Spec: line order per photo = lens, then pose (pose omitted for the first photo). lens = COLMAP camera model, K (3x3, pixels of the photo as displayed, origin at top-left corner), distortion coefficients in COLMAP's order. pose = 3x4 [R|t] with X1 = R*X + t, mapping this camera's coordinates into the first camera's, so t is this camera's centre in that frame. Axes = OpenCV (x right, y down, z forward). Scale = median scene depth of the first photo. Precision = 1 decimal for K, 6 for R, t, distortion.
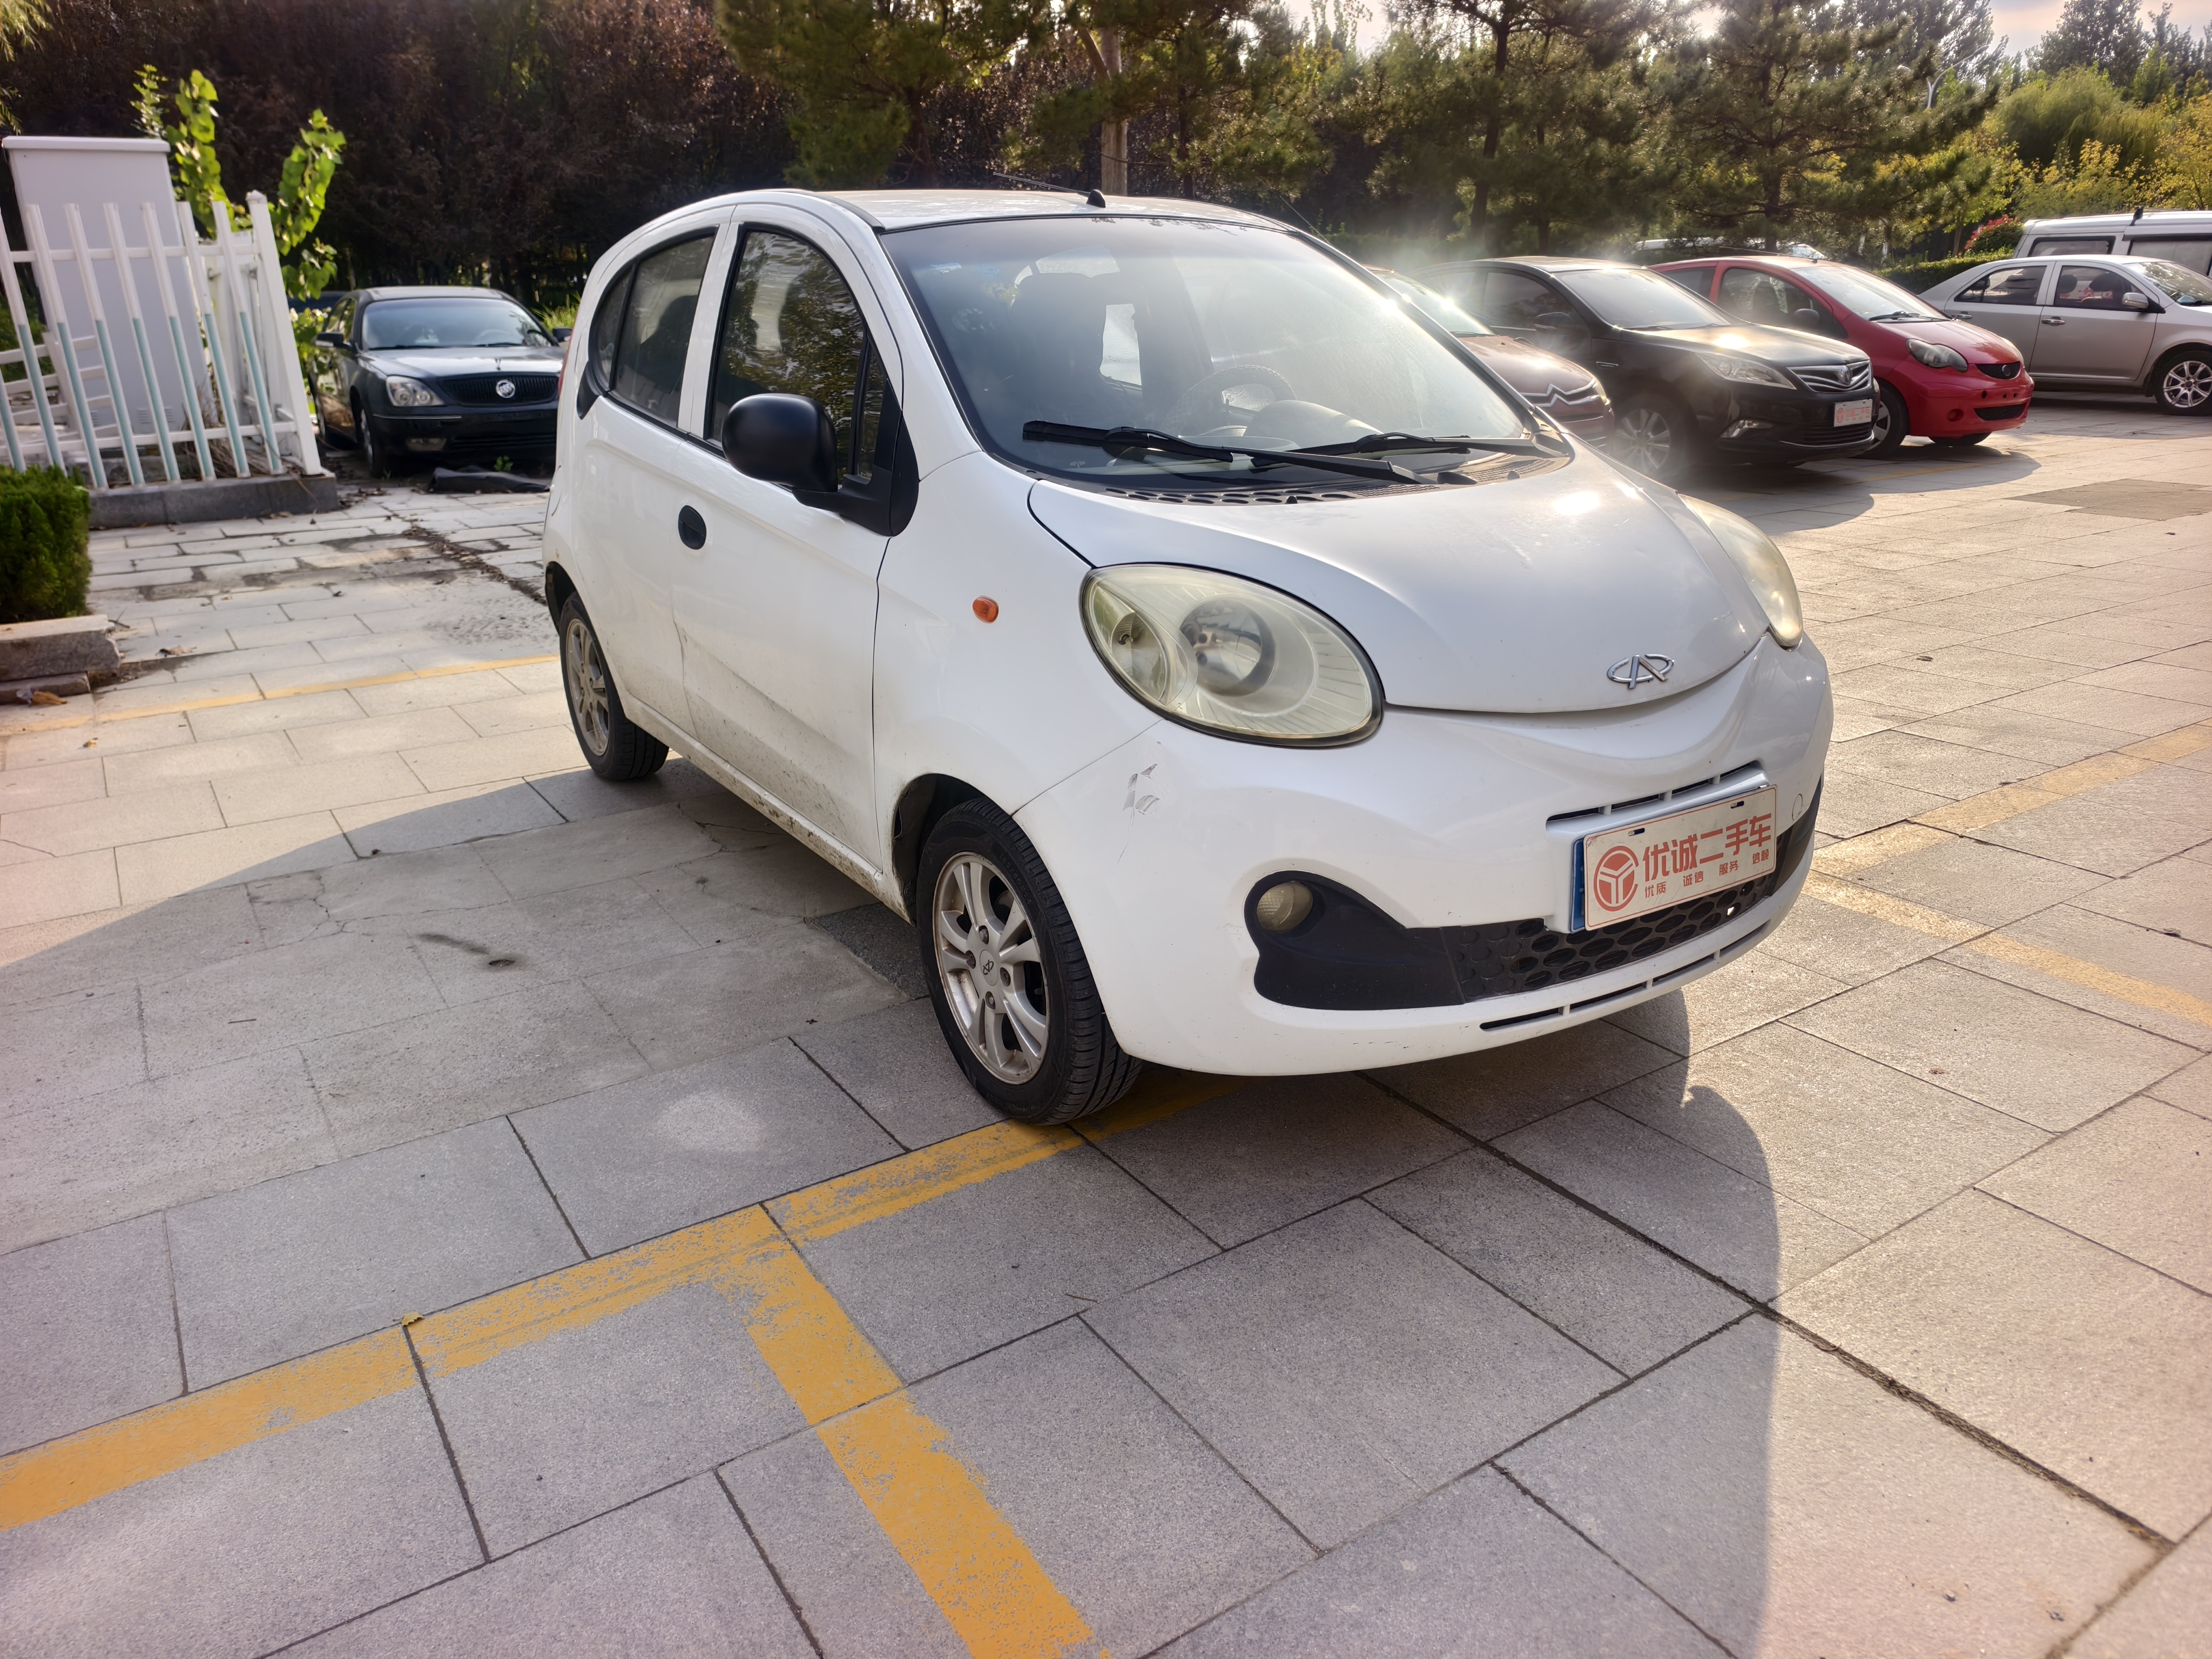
lens RADIAL K [[1546.3, 0, 1107.2], [0, 1546.3, 834.1], [0, 0, 1]] dist [-0.008215, -0.005192]
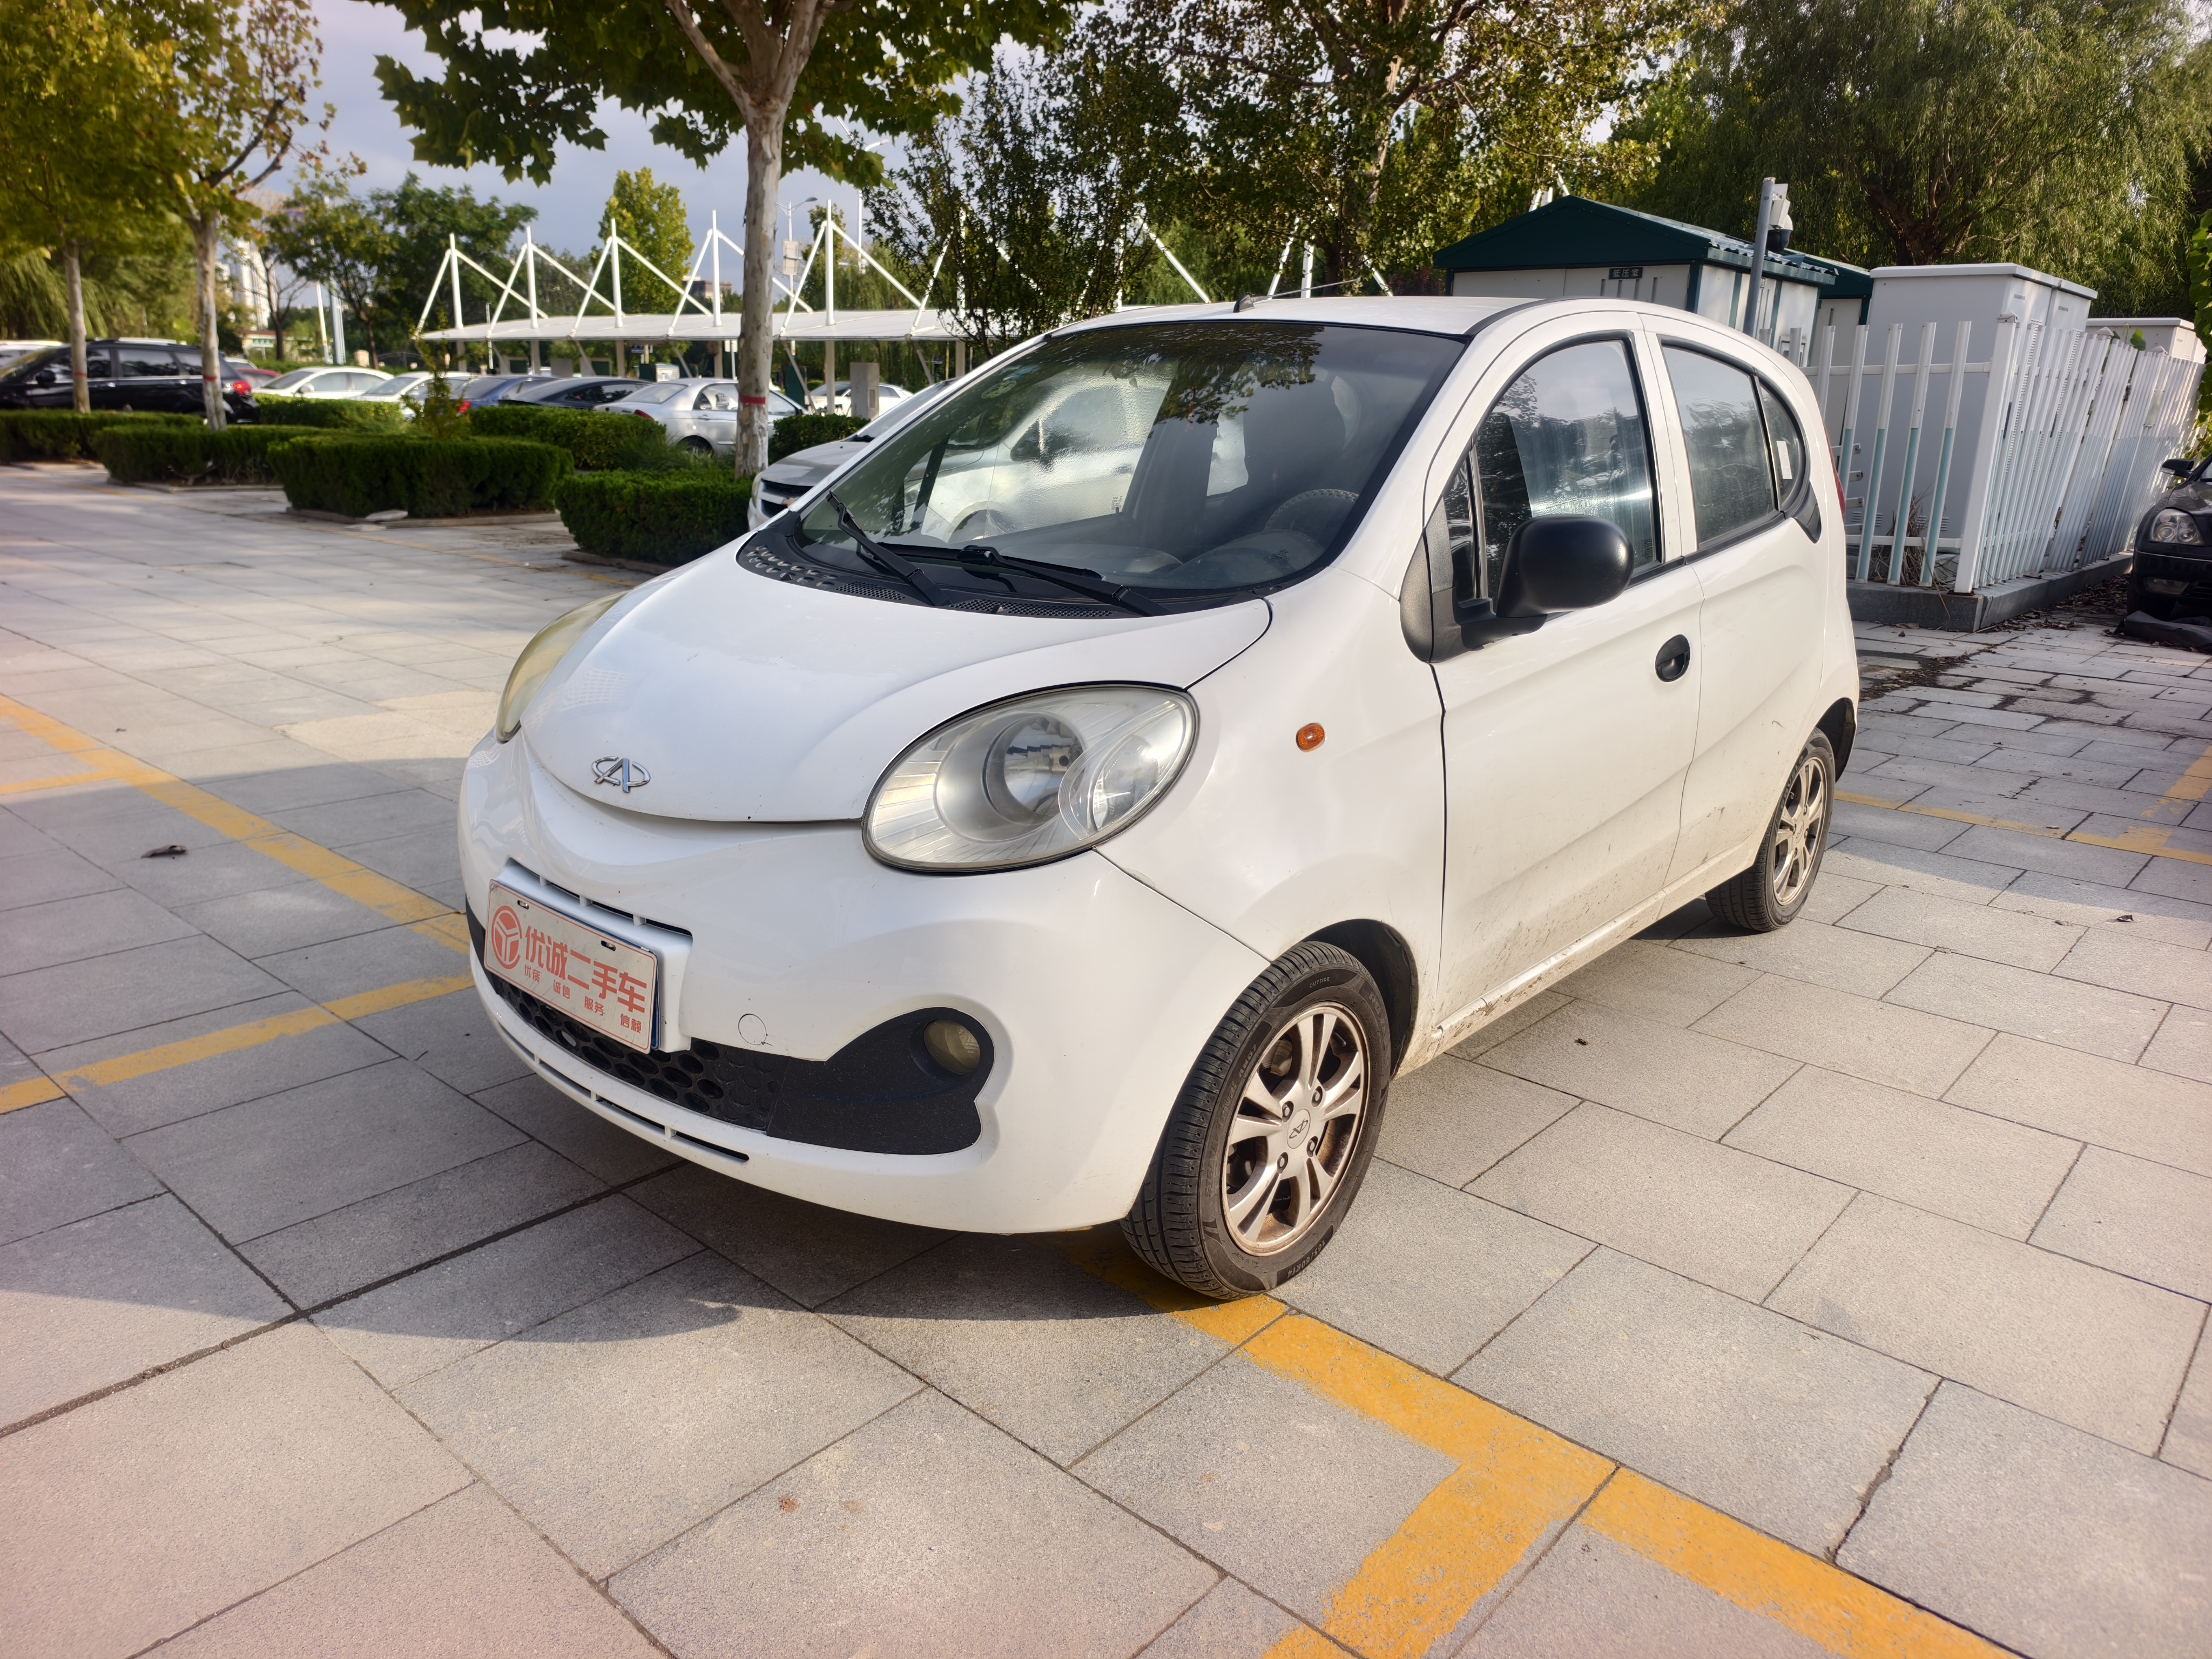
lens RADIAL K [[1546.3, 0, 1097.9], [0, 1546.3, 826.9], [0, 0, 1]] dist [-0.008215, -0.005192]
pose [[0.262132, 0.276802, -0.924482, 1.331009], [-0.347366, 0.920832, 0.177216, -0.351970], [0.900346, 0.274680, 0.337531, 0.948446]]
